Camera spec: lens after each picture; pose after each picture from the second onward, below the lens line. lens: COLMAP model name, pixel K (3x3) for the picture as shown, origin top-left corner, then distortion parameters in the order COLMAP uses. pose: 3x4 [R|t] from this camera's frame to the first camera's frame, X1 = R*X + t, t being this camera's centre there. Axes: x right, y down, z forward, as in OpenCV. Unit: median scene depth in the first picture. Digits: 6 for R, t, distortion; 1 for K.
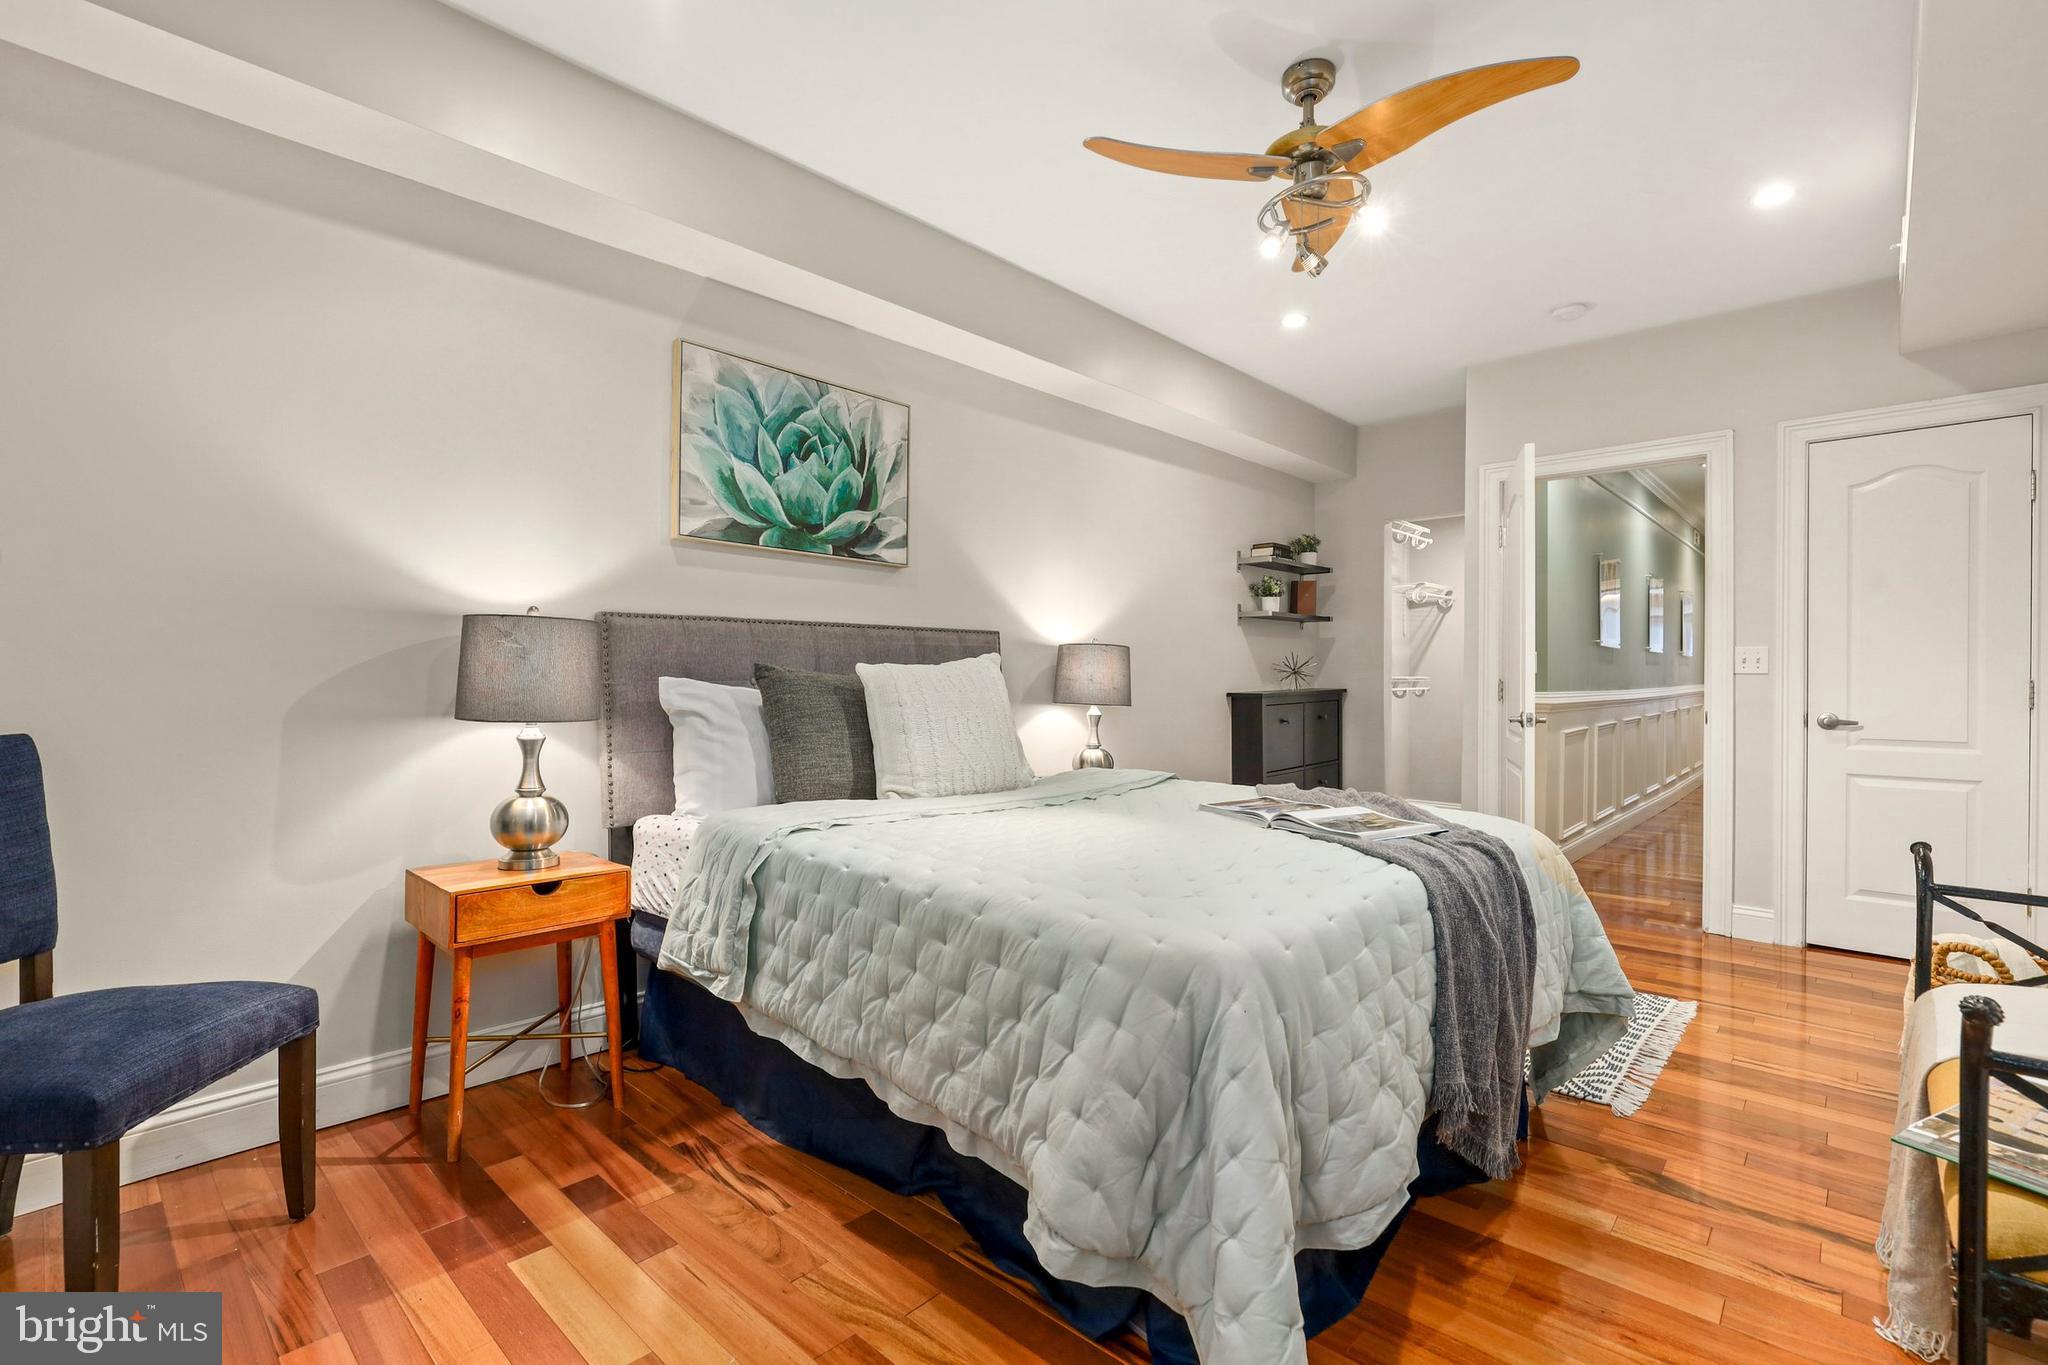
lens RADIAL K [[928.2, 0, 1016.2], [0, 928.2, 680.9], [0, 0, 1]] dist [-0.013096, 0.003906]
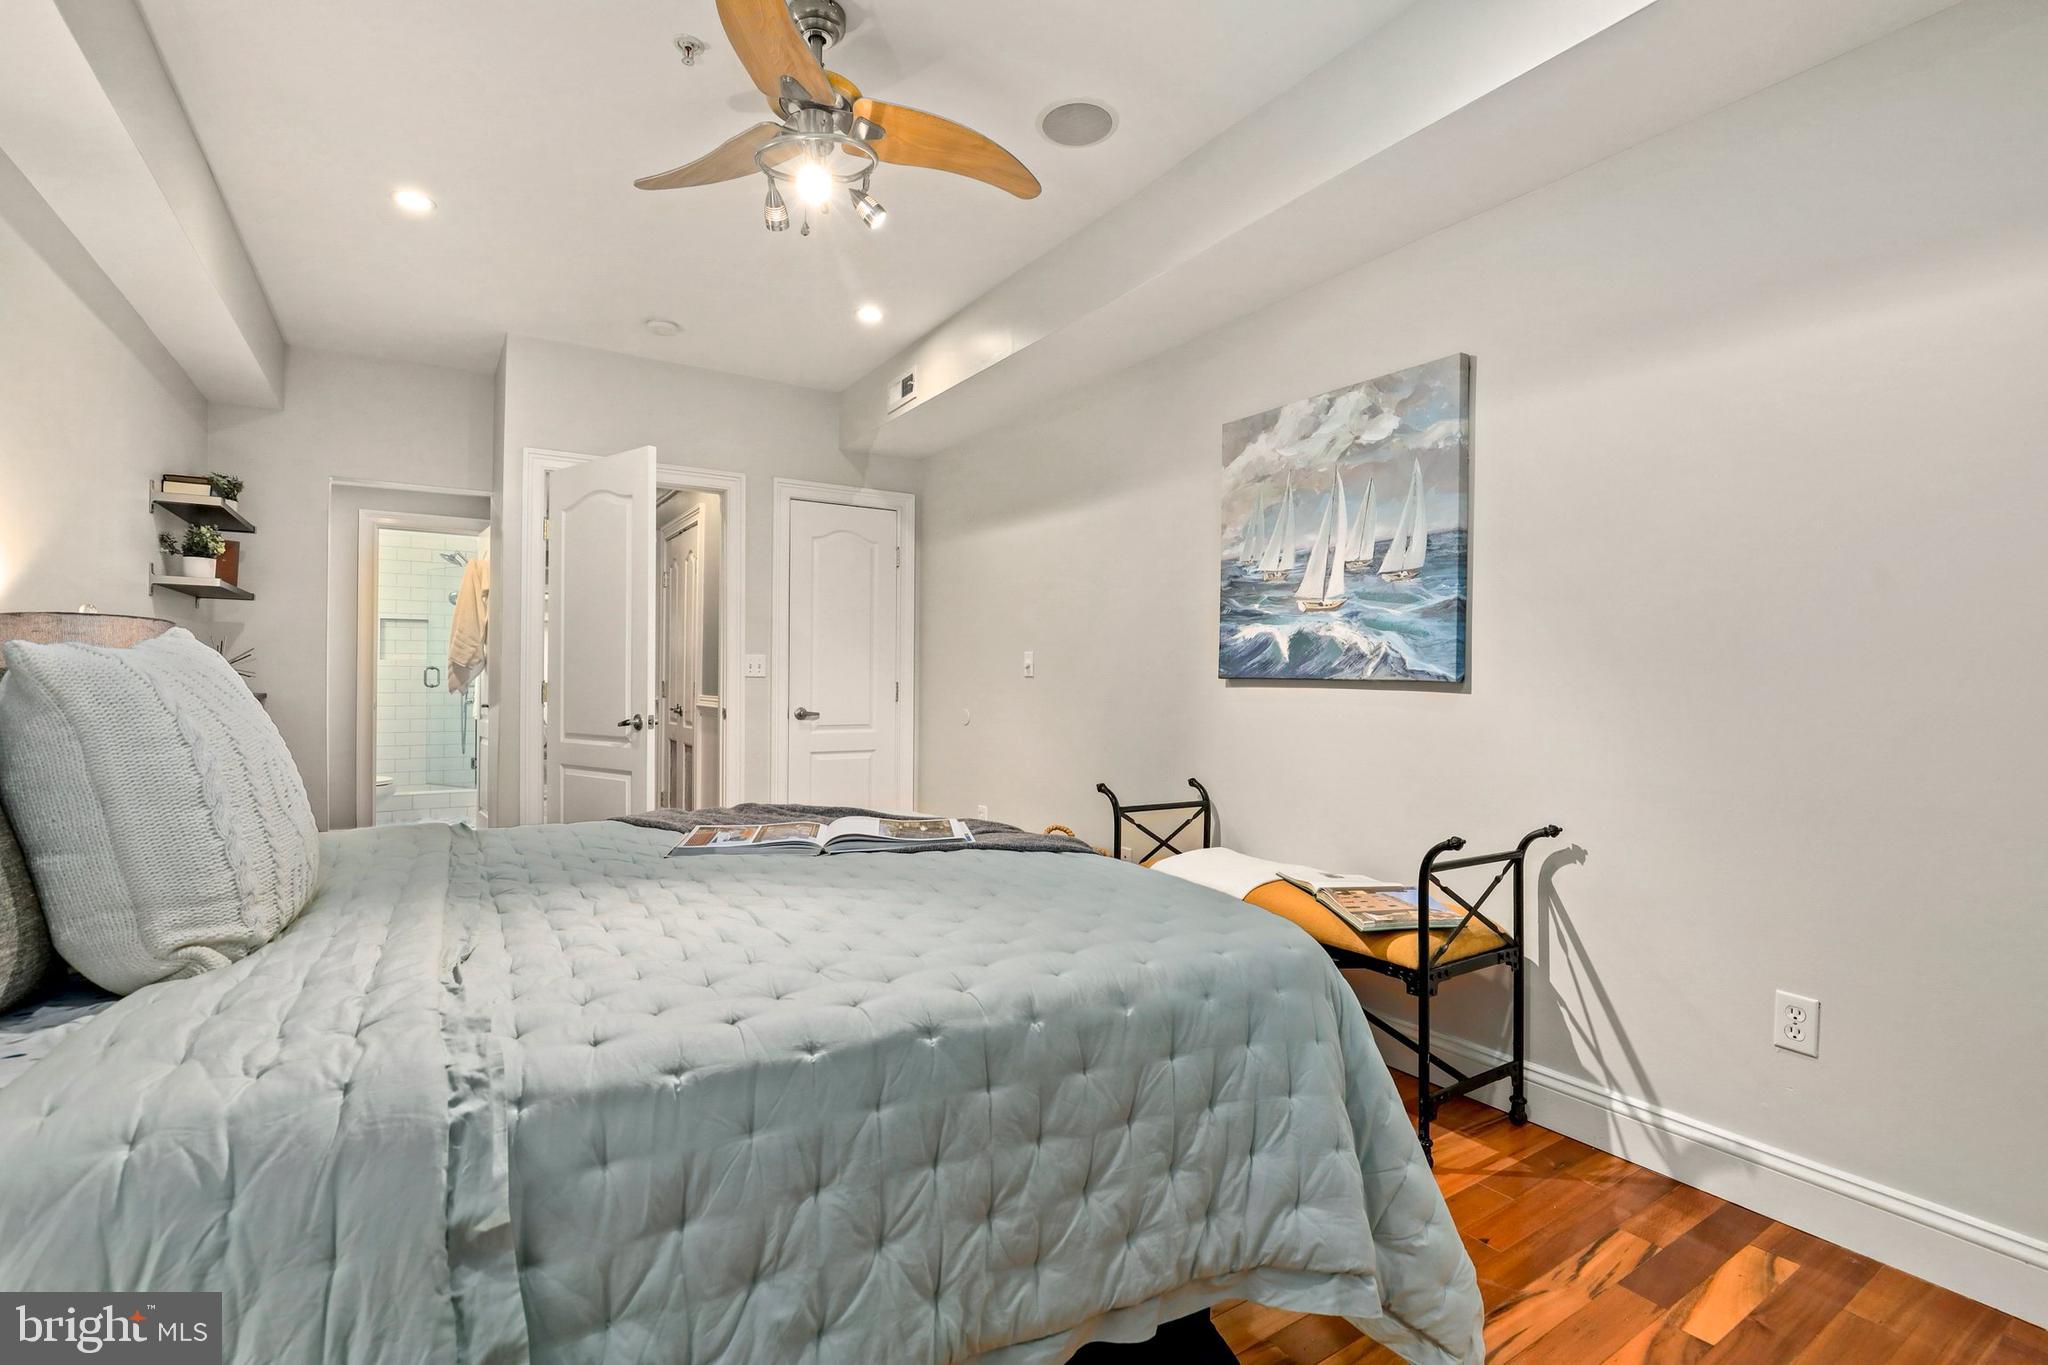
lens RADIAL K [[928.2, 0, 1015.1], [0, 928.2, 677.9], [0, 0, 1]] dist [-0.013096, 0.003906]
pose [[0.246234, 0.003281, 0.969205, -0.327250], [-0.000096, 0.999994, -0.003361, -0.001953], [-0.969210, 0.000734, 0.246233, 0.383237]]
